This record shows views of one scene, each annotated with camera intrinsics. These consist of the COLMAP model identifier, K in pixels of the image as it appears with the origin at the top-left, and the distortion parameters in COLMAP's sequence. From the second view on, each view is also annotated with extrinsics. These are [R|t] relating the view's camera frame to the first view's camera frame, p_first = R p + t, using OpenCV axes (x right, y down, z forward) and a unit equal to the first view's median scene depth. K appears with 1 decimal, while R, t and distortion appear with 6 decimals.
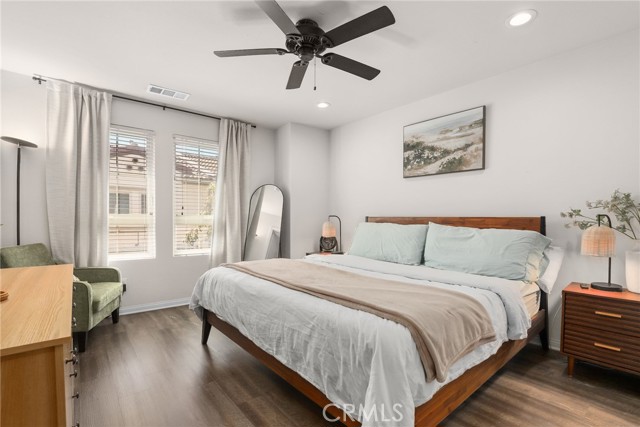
lens RADIAL K [[294.9, 0, 320.7], [0, 294.9, 217.3], [0, 0, 1]] dist [-0.004833, 0.001805]
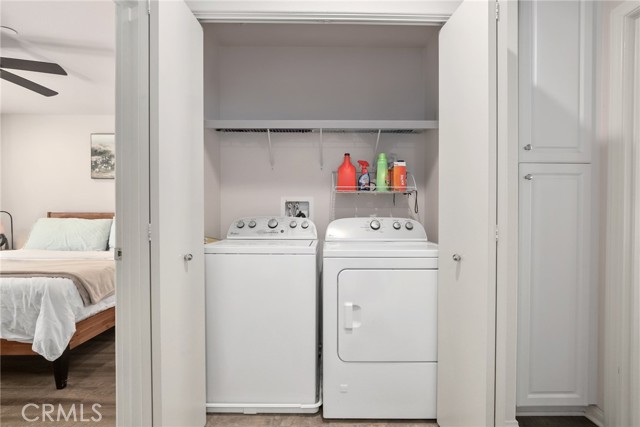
lens RADIAL K [[294.9, 0, 324.2], [0, 294.9, 216.9], [0, 0, 1]] dist [-0.004833, 0.001805]
pose [[0.633483, -0.009182, 0.773702, -0.081838], [-0.002306, 0.999903, 0.013754, -0.007114], [-0.773754, -0.010497, 0.633400, -1.106159]]
